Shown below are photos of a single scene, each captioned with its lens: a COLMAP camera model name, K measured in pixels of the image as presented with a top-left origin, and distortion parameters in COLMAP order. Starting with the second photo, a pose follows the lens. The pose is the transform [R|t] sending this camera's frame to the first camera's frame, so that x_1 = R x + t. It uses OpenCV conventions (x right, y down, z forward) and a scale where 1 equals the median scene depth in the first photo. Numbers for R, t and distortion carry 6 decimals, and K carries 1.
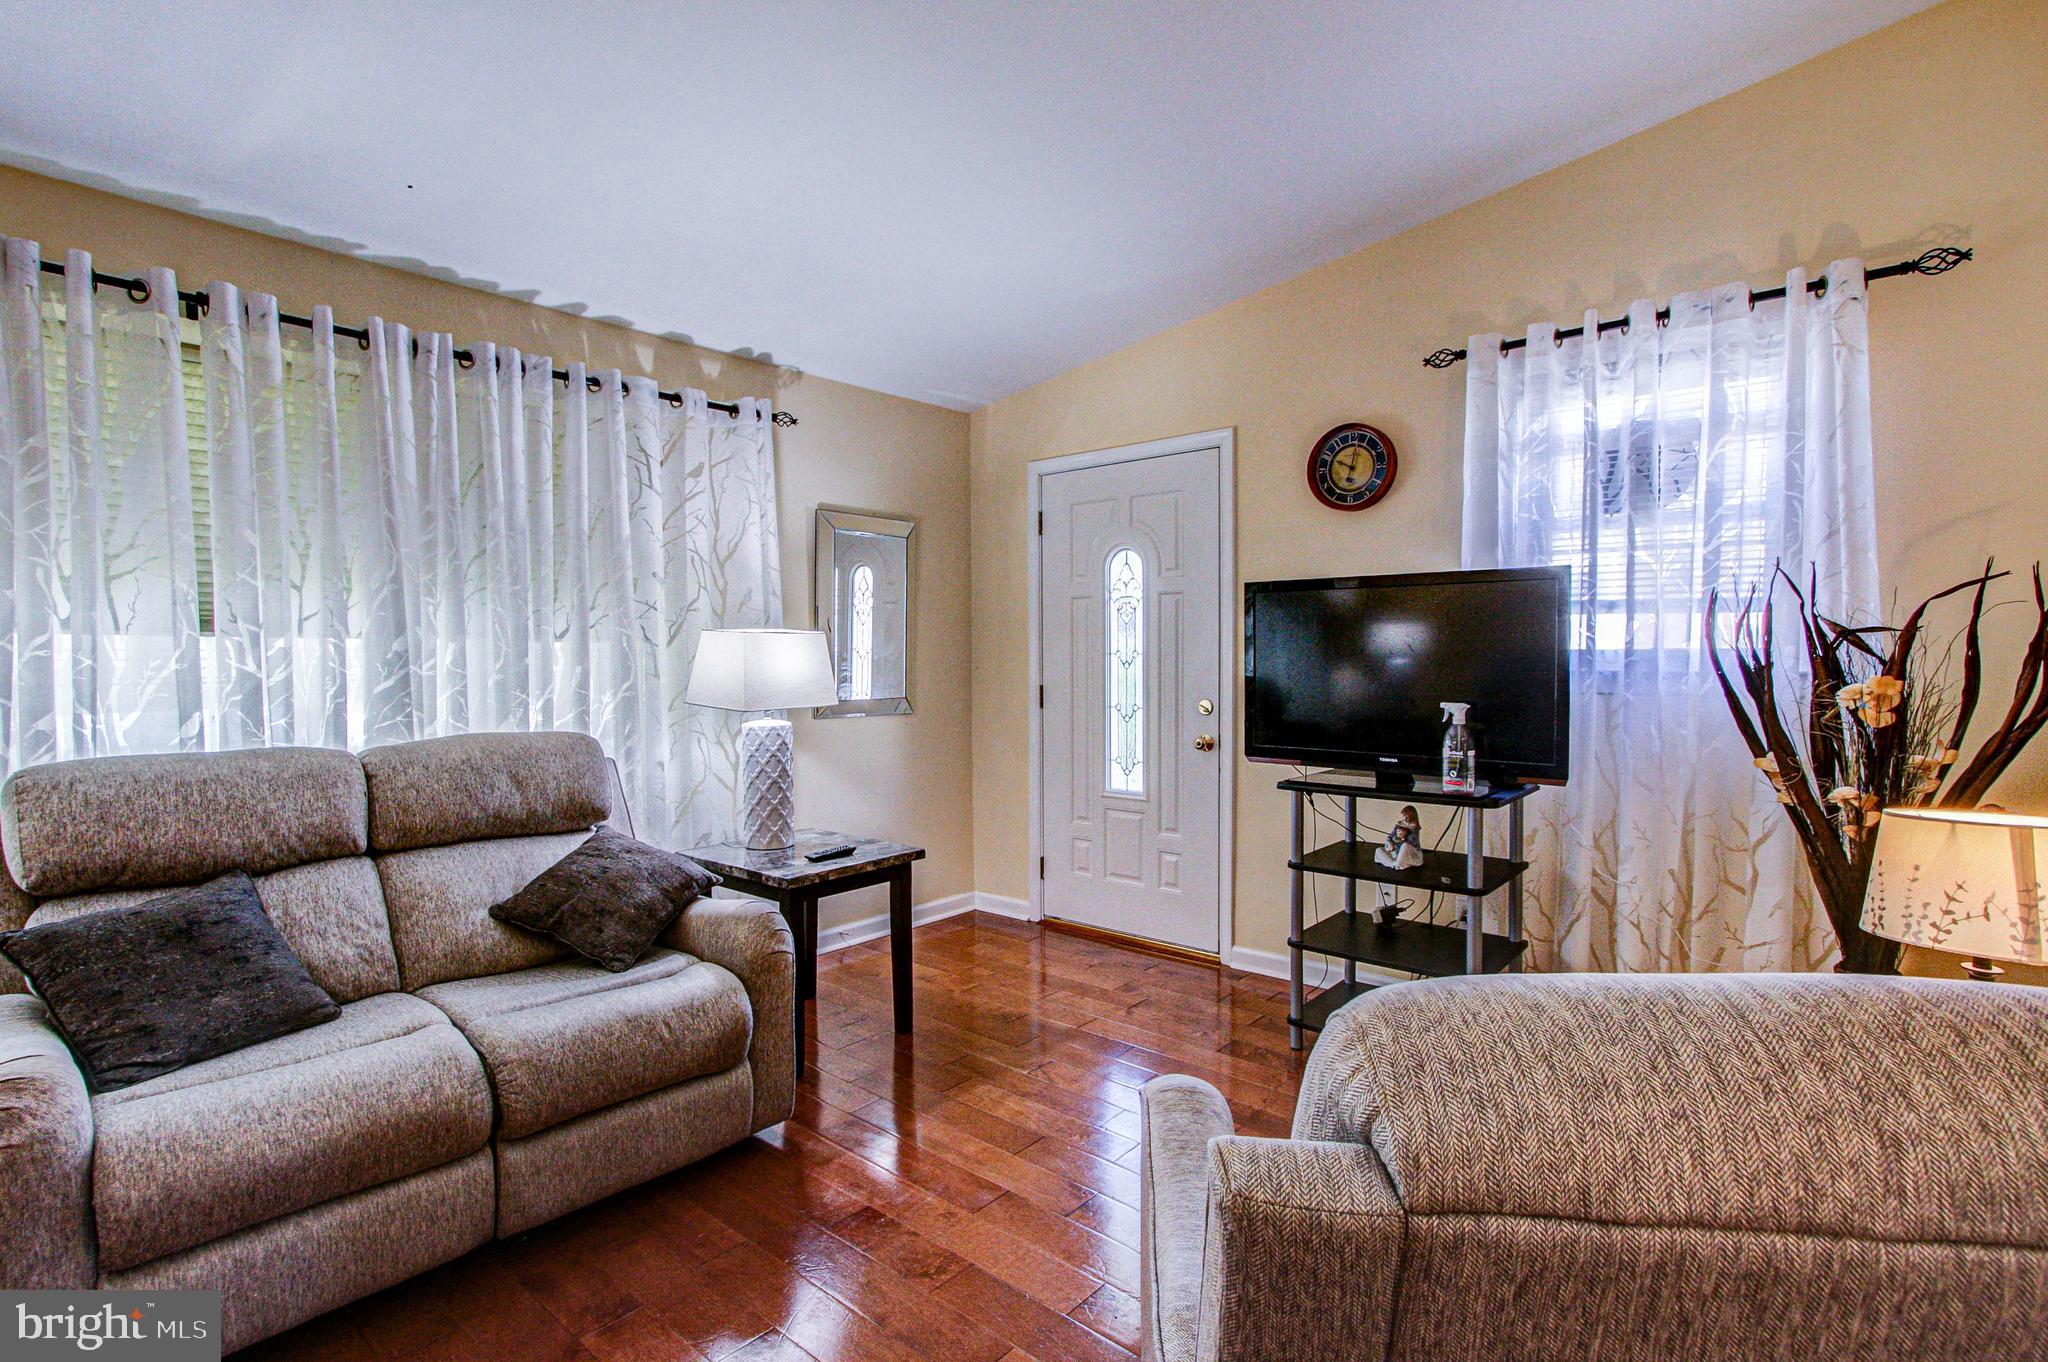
lens RADIAL K [[984.4, 0, 1007.8], [0, 984.4, 689.8], [0, 0, 1]] dist [0.005755, 0.001177]
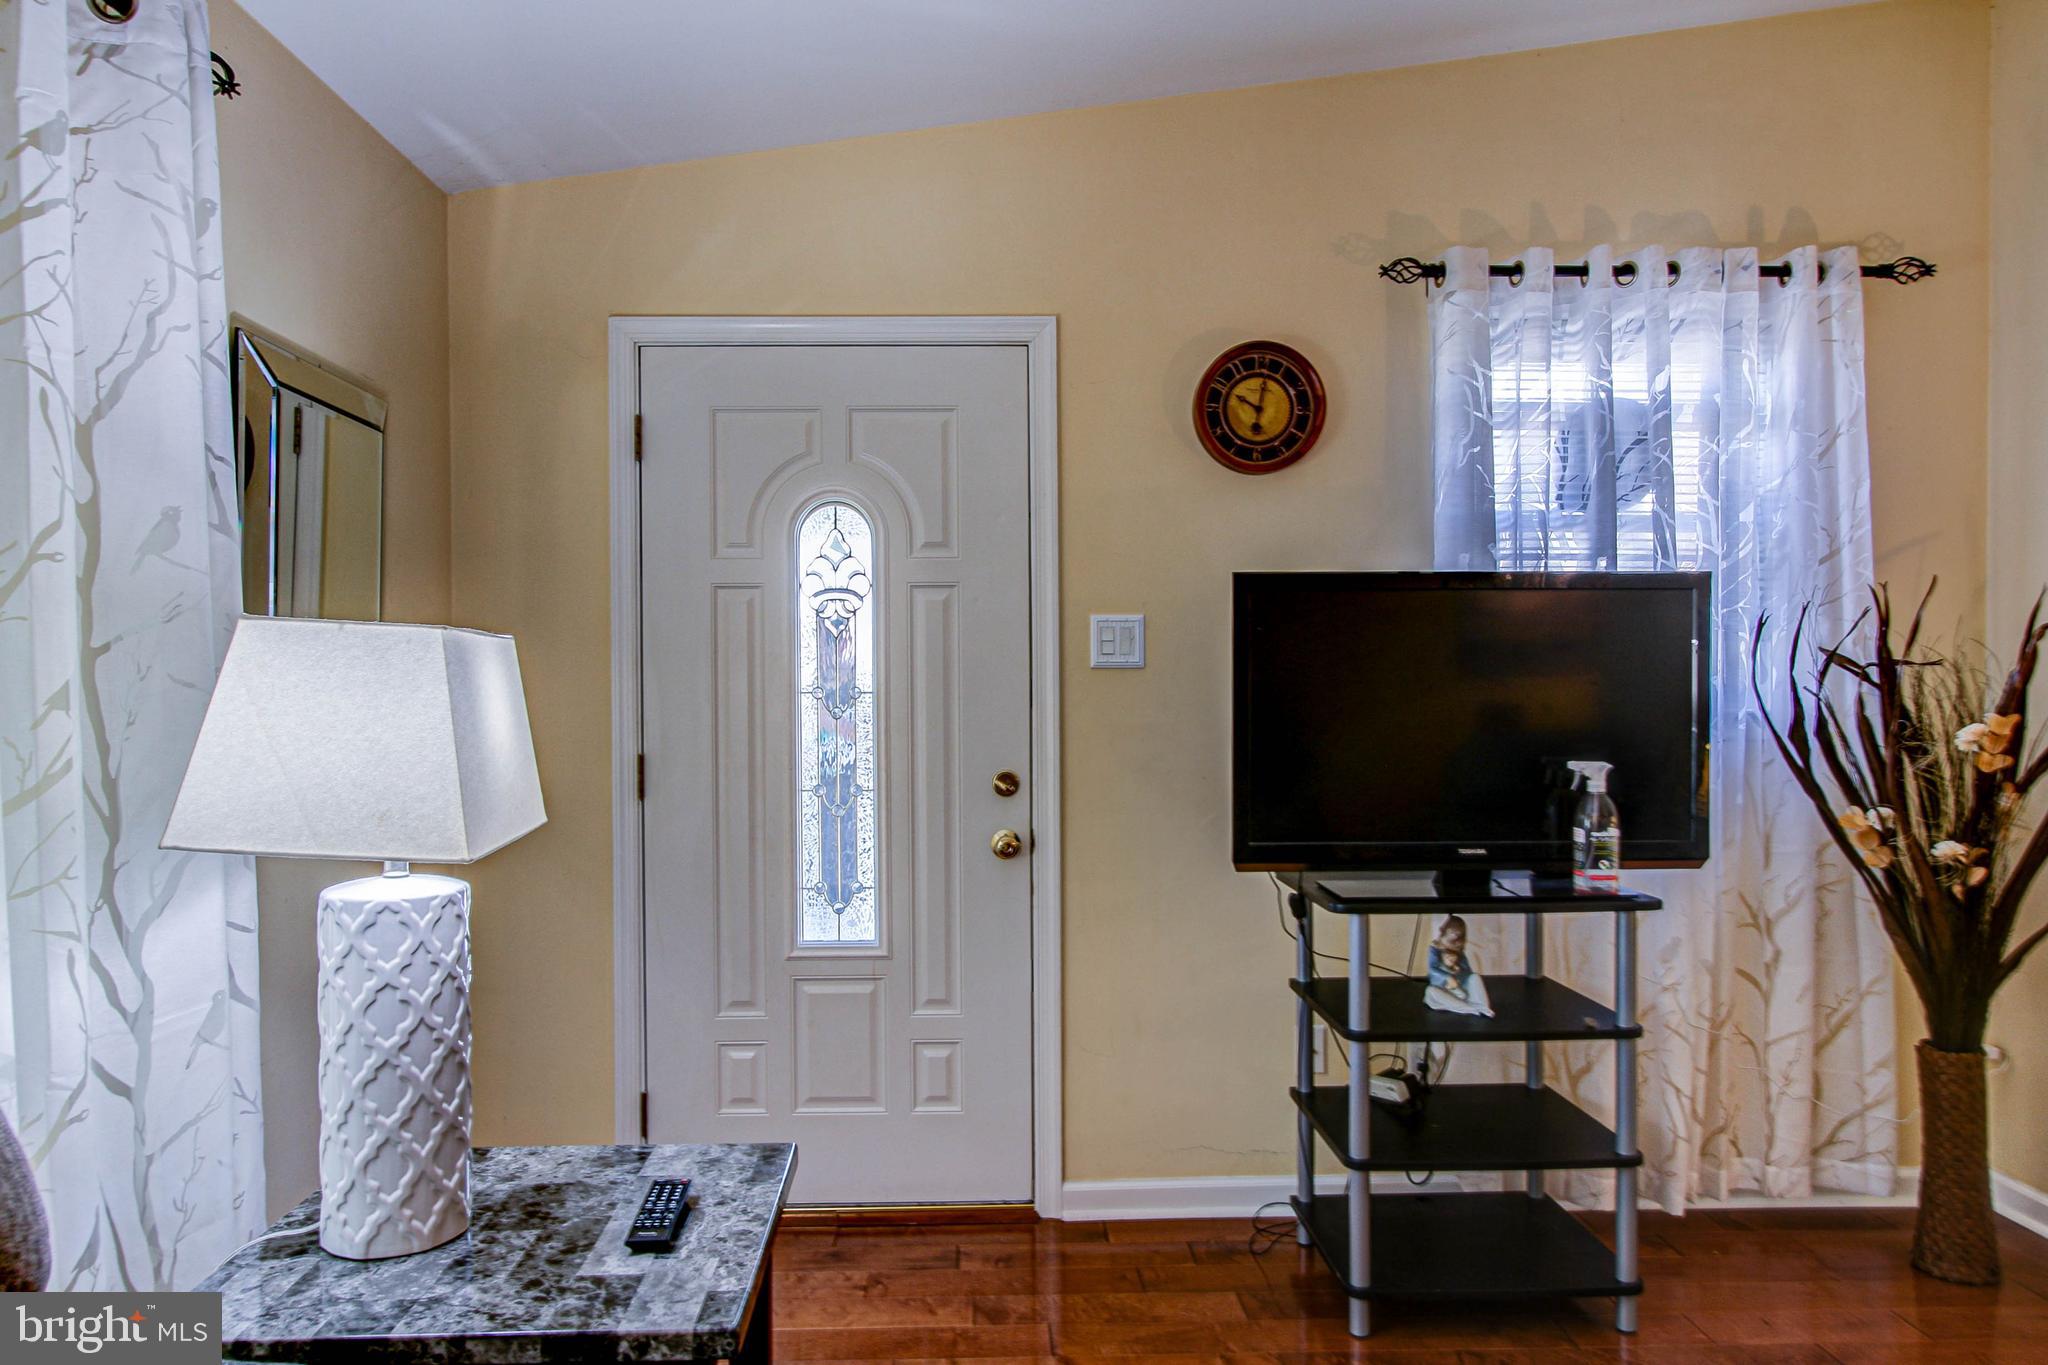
lens RADIAL K [[1418.5, 0, 1024.0], [0, 1418.5, 682.5], [0, 0, 1]] dist [0.005161, -0.001806]
pose [[0.728896, -0.006966, 0.684589, -0.465535], [0.030218, 0.999301, -0.022006, -0.029602], [-0.683958, 0.036727, 0.728597, 0.473405]]
